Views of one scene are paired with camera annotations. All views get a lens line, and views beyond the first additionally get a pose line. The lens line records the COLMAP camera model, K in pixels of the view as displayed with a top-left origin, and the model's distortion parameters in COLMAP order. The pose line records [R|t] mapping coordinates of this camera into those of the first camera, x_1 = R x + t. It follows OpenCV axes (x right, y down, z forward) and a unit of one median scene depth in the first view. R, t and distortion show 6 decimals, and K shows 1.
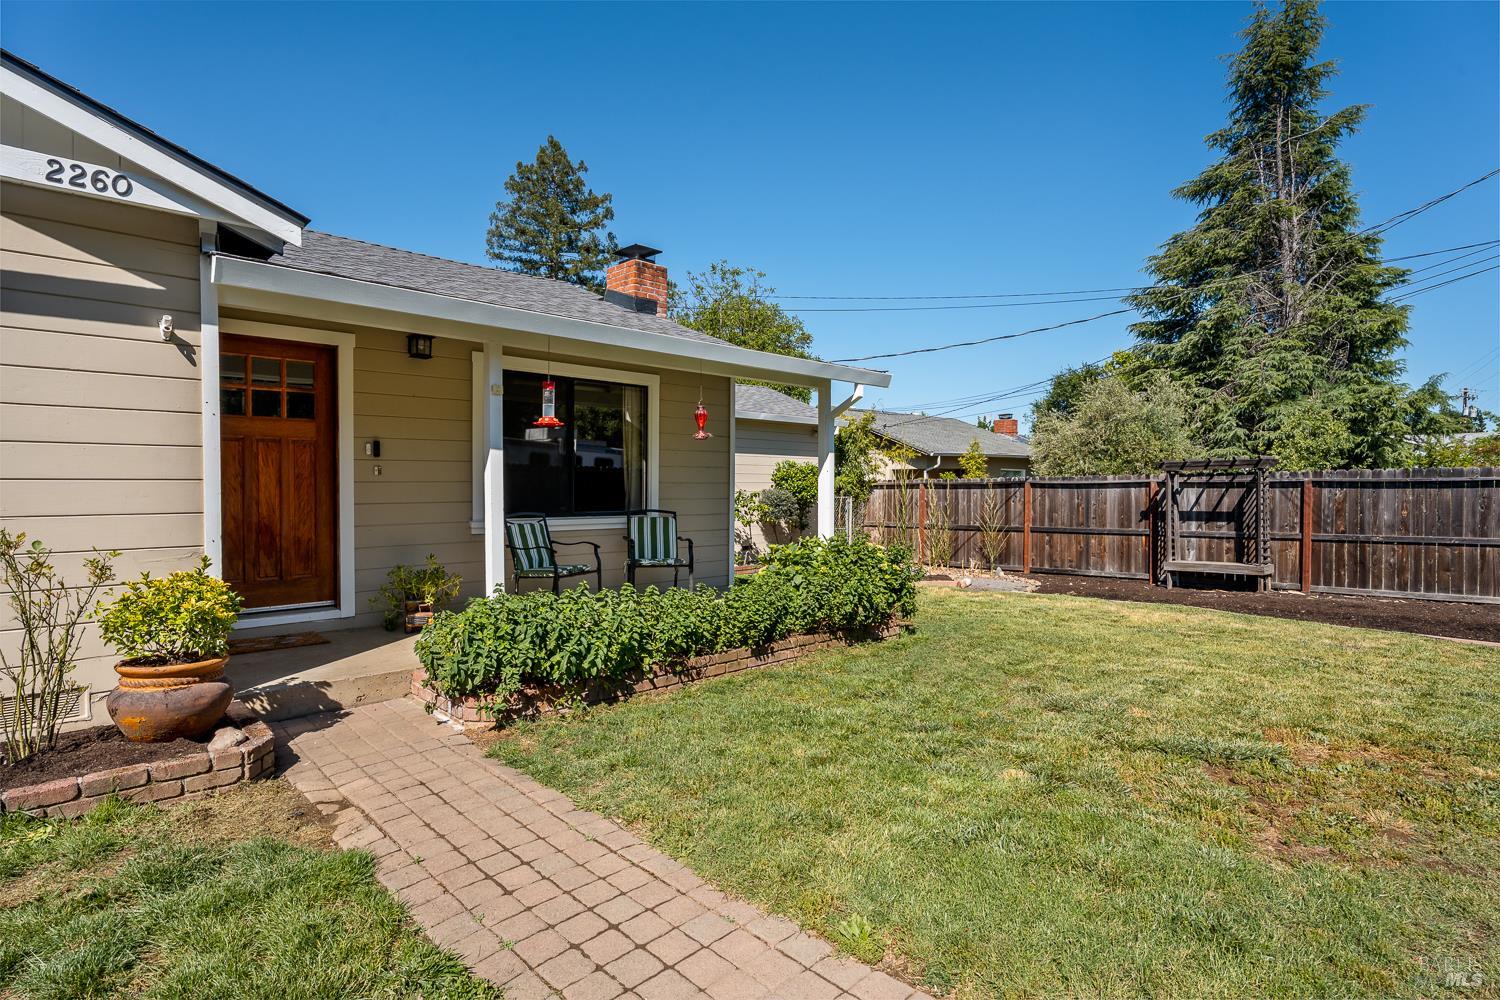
lens RADIAL K [[734.3, 0, 748.0], [0, 734.3, 496.2], [0, 0, 1]] dist [0.011214, -0.013311]
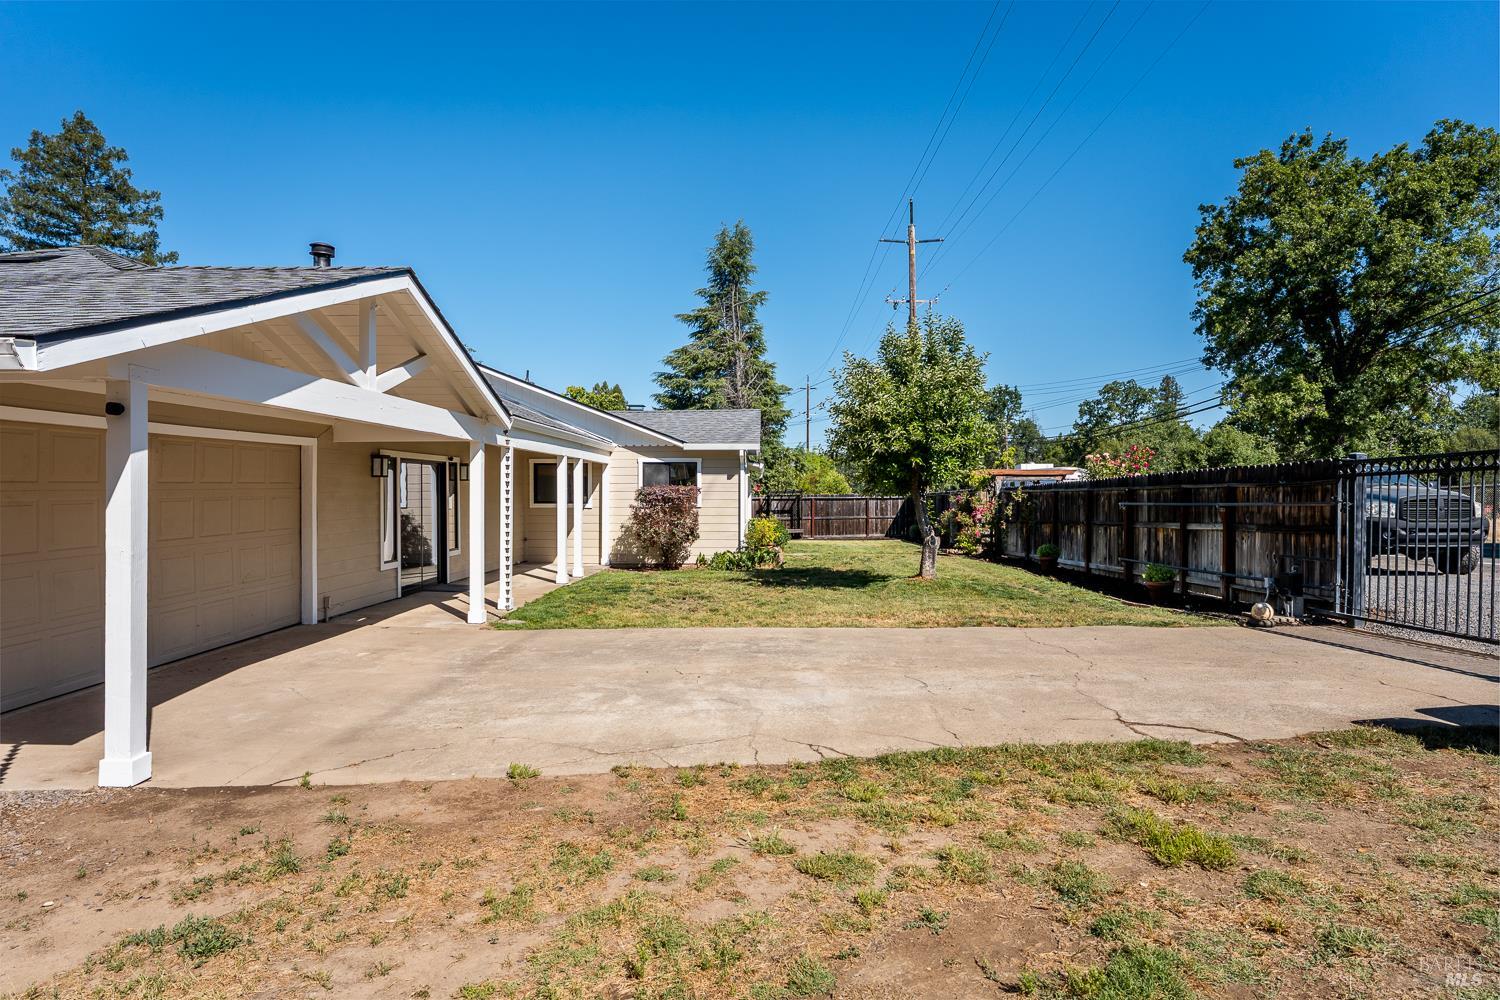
lens RADIAL K [[837.1, 0, 744.4], [0, 837.1, 495.0], [0, 0, 1]] dist [-0.008864, 0.000370]
pose [[0.710365, -0.006968, 0.703799, -0.717966], [0.019729, 0.999755, -0.010015, -0.002468], [-0.703556, 0.020999, 0.710329, -0.466111]]
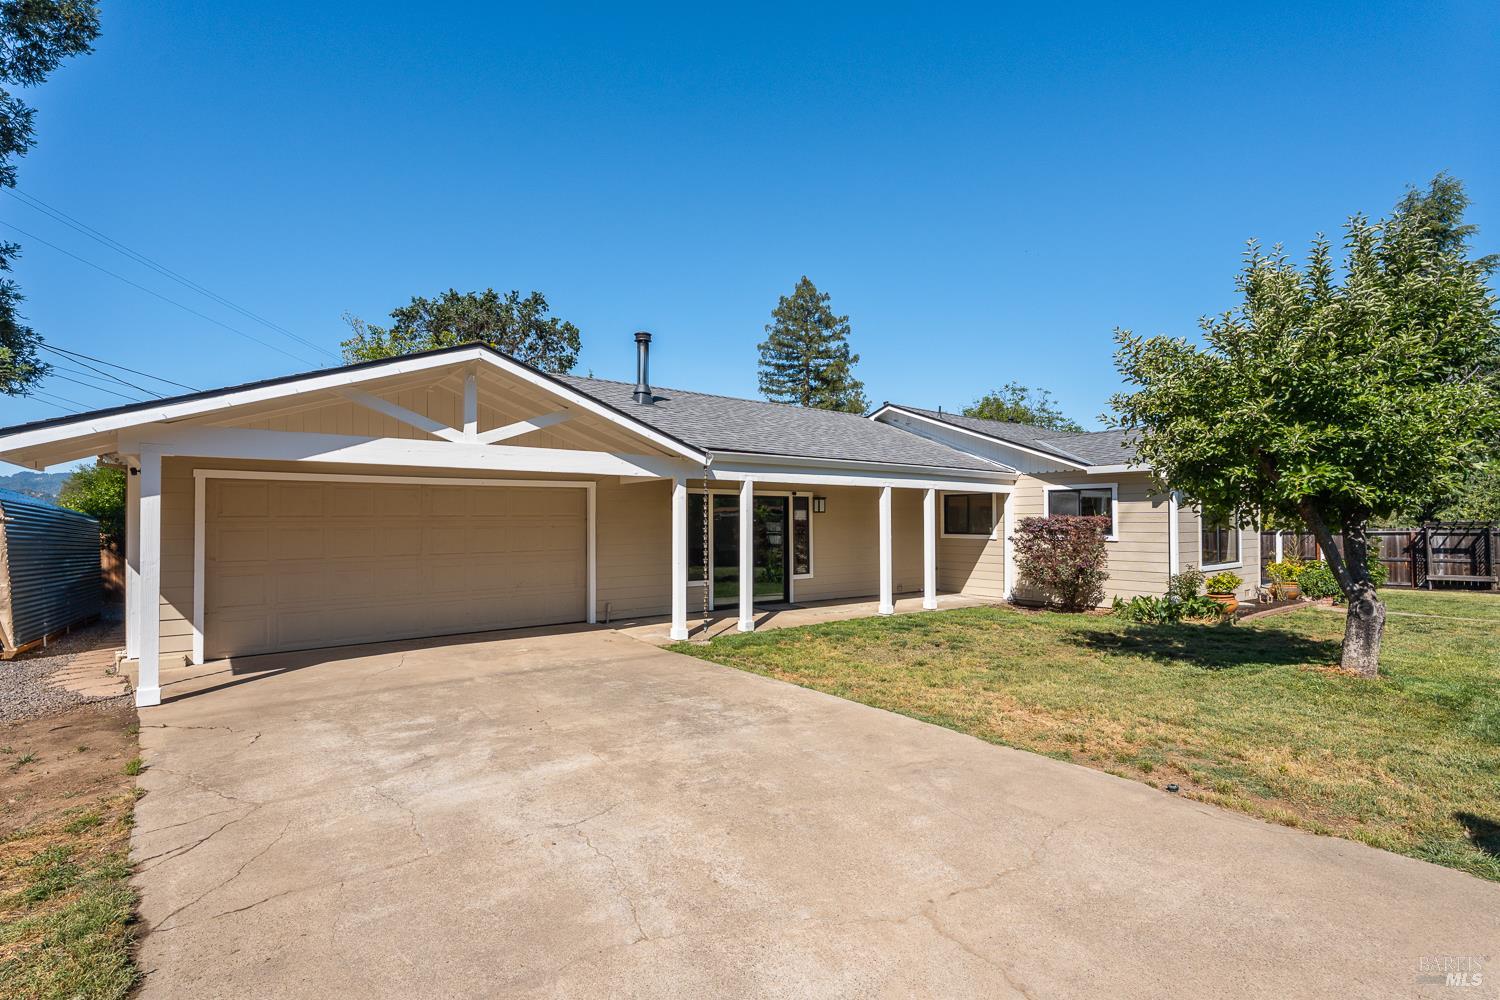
lens RADIAL K [[680.6, 0, 716.6], [0, 680.6, 508.1], [0, 0, 1]] dist [0.001579, 0.000301]
pose [[0.991496, -0.005571, -0.130021, -0.471221], [-0.000203, 0.999016, -0.044358, -0.002010], [0.130140, 0.044007, 0.990519, -0.454193]]
